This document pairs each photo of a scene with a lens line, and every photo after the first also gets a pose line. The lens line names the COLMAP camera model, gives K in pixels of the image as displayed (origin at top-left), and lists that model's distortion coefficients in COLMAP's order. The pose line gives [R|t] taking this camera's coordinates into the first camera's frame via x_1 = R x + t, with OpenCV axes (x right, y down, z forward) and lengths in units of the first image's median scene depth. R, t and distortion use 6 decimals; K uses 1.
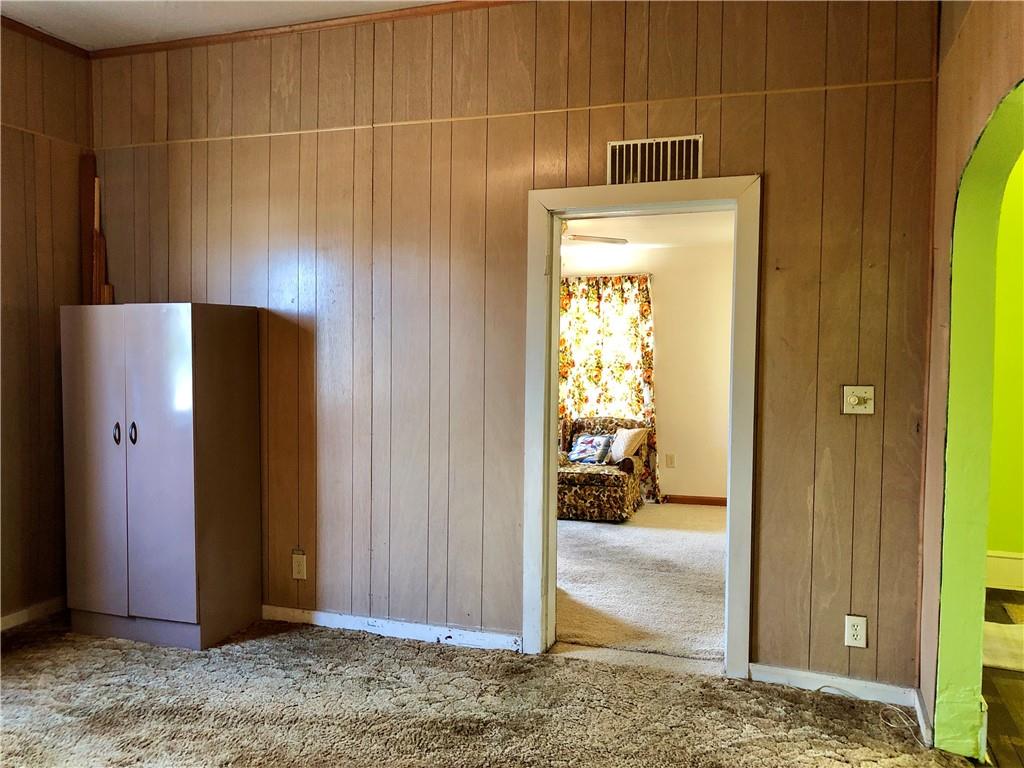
lens RADIAL K [[841.8, 0, 515.0], [0, 841.8, 384.2], [0, 0, 1]] dist [-0.040312, -0.000403]
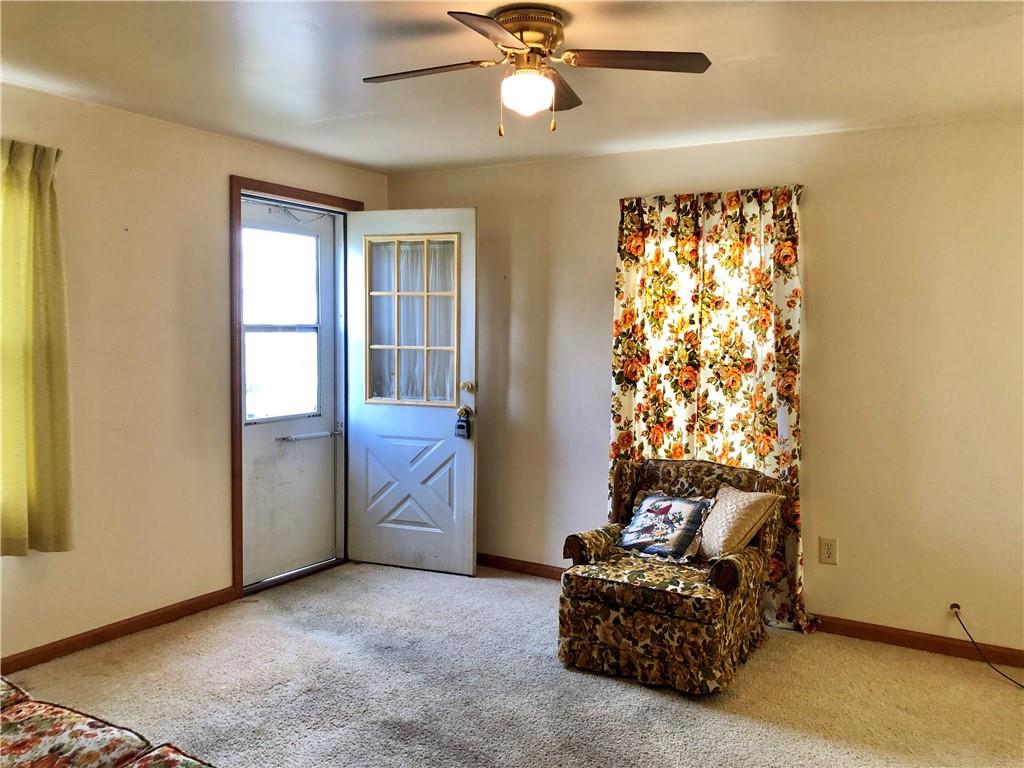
lens RADIAL K [[841.8, 0, 508.1], [0, 841.8, 384.4], [0, 0, 1]] dist [-0.040312, -0.000403]
pose [[0.975982, 0.028851, -0.215933, 0.101938], [-0.022646, 0.999258, 0.031155, -0.022183], [0.216672, -0.025517, 0.975911, 0.462753]]
